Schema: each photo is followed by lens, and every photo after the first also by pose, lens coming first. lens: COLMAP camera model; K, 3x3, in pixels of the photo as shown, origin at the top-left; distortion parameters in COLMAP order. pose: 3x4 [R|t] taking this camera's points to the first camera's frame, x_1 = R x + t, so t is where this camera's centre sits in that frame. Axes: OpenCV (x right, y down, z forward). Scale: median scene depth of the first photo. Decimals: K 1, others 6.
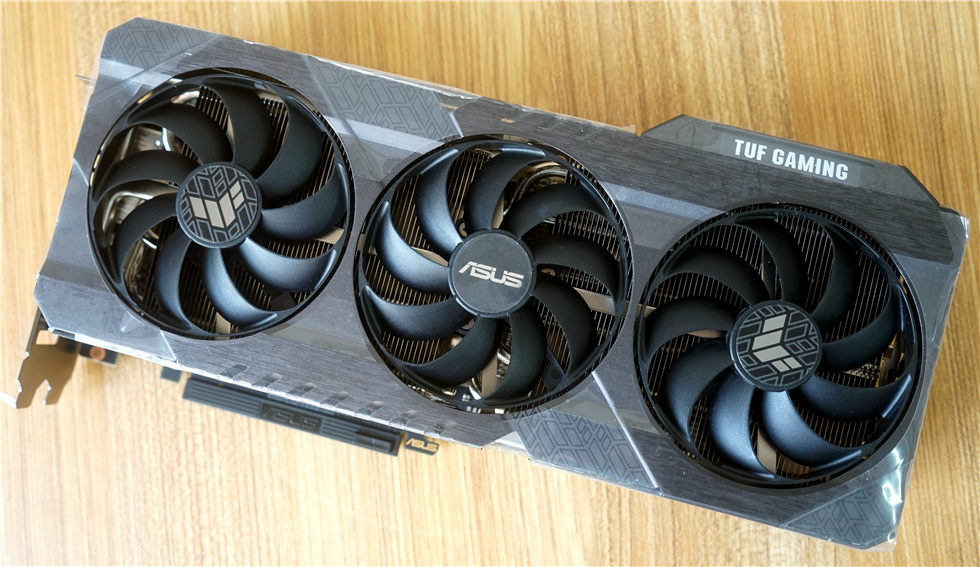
lens RADIAL K [[1031.3, 0, 492.6], [0, 1031.3, 280.7], [0, 0, 1]] dist [-0.000418, 0.000000]
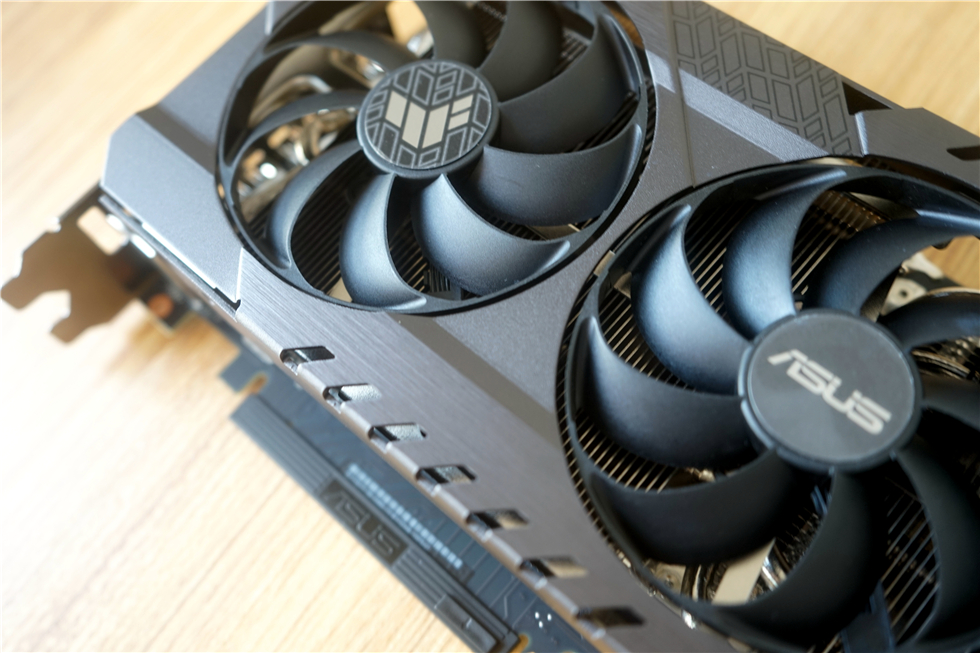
lens RADIAL K [[971.0, 0, 485.5], [0, 971.0, 327.0], [0, 0, 1]] dist [0.024885, 0.000000]
pose [[0.882962, 0.384048, -0.269973, -0.031892], [-0.450637, 0.854553, -0.258198, 0.166447], [0.131546, 0.349638, 0.927604, 0.515411]]
